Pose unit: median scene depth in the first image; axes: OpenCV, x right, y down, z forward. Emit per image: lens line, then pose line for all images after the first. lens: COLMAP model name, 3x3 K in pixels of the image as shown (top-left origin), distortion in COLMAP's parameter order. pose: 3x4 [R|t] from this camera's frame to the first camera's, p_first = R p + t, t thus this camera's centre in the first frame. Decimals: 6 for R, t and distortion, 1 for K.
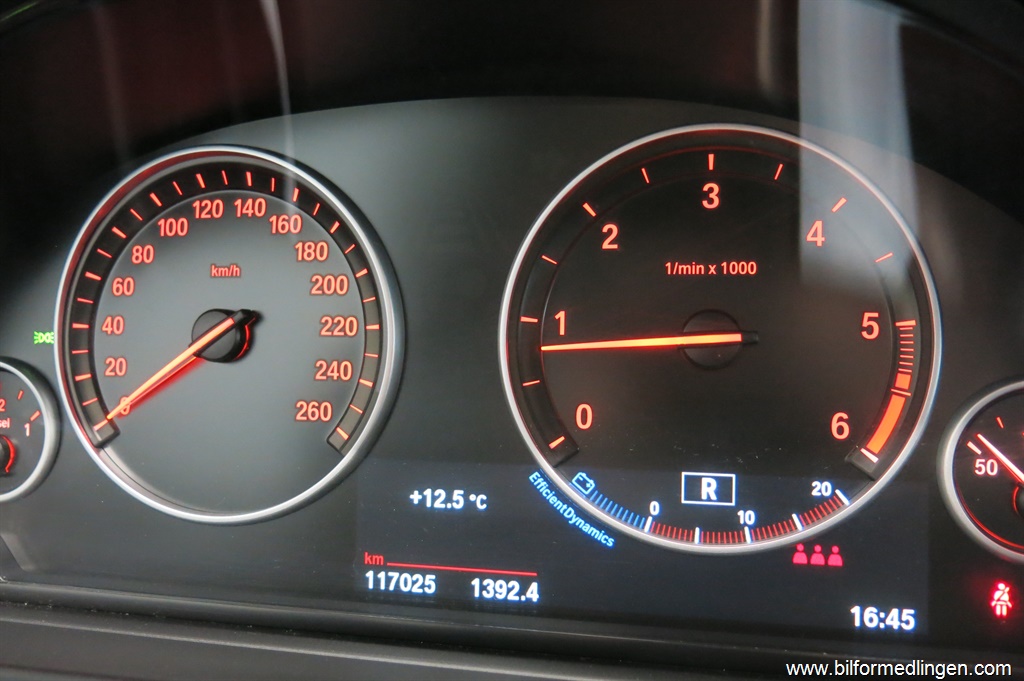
lens RADIAL K [[858.2, 0, 512.1], [0, 858.2, 342.2], [0, 0, 1]] dist [-0.025974, 0.026268]
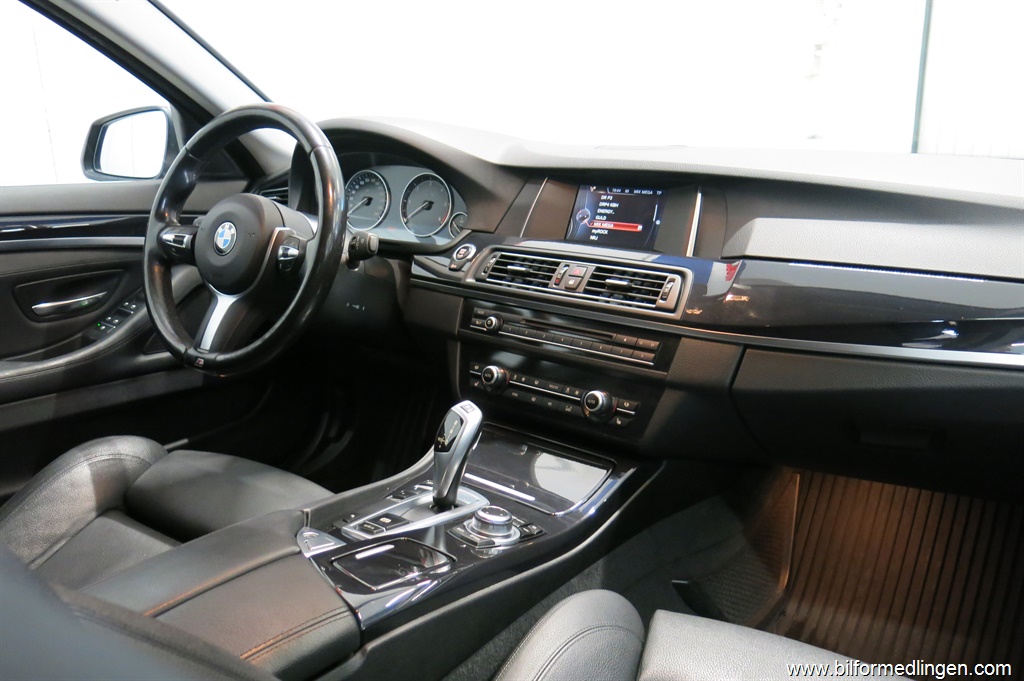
lens RADIAL K [[858.2, 0, 508.5], [0, 858.2, 337.9], [0, 0, 1]] dist [-0.025974, 0.026268]
pose [[0.932966, 0.134199, -0.334012, 2.903631], [-0.120046, 0.990782, 0.062762, 0.472044], [0.339356, -0.018458, 0.940477, -4.619597]]
